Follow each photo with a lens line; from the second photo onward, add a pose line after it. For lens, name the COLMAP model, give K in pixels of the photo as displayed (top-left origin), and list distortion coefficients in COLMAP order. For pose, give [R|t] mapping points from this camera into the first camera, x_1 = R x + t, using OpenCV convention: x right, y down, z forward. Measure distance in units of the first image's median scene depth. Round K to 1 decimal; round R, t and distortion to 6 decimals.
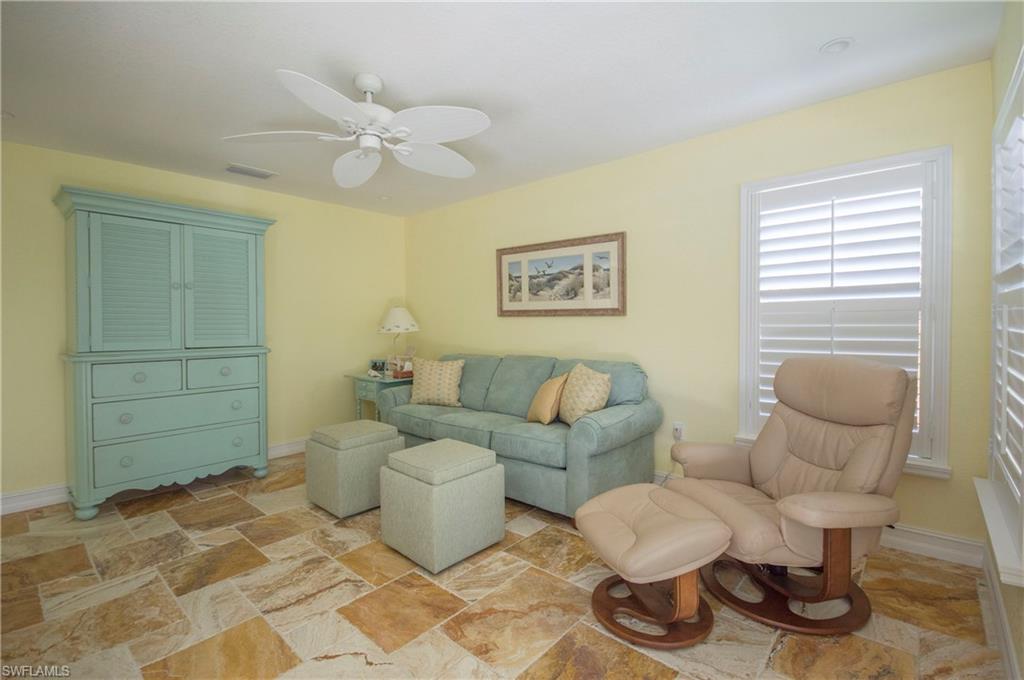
lens RADIAL K [[468.5, 0, 515.9], [0, 468.5, 333.6], [0, 0, 1]] dist [0.000227, -0.001716]
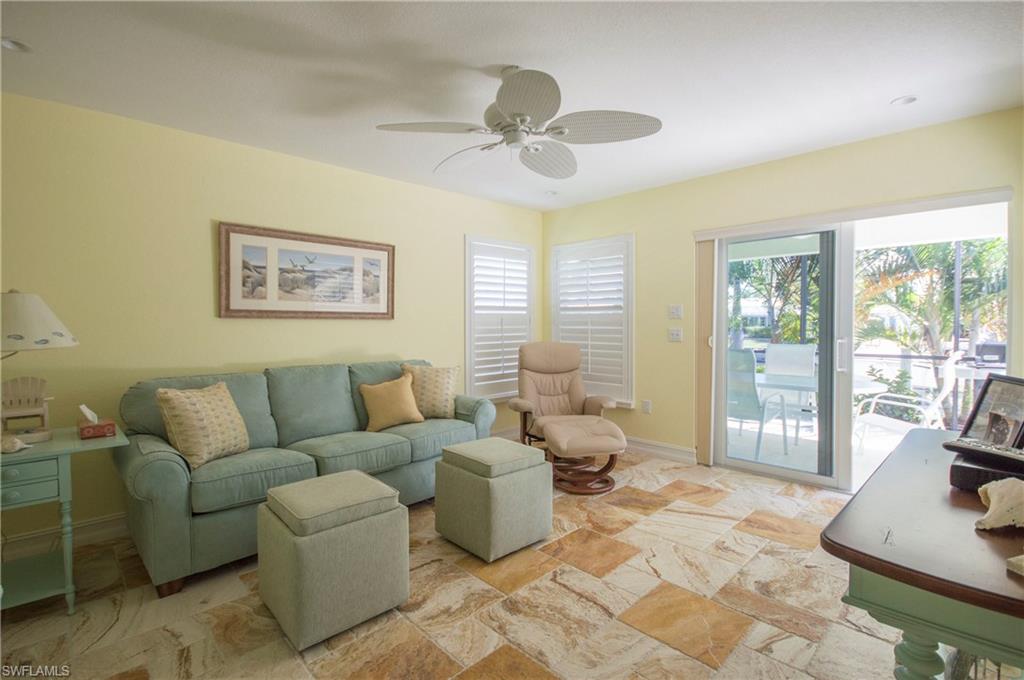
lens RADIAL K [[468.5, 0, 510.3], [0, 468.5, 334.0], [0, 0, 1]] dist [0.000227, -0.001716]
pose [[0.072812, -0.017243, 0.997197, -0.874812], [0.028354, 0.999482, 0.015212, -0.013471], [-0.996943, 0.027167, 0.073263, 0.642913]]
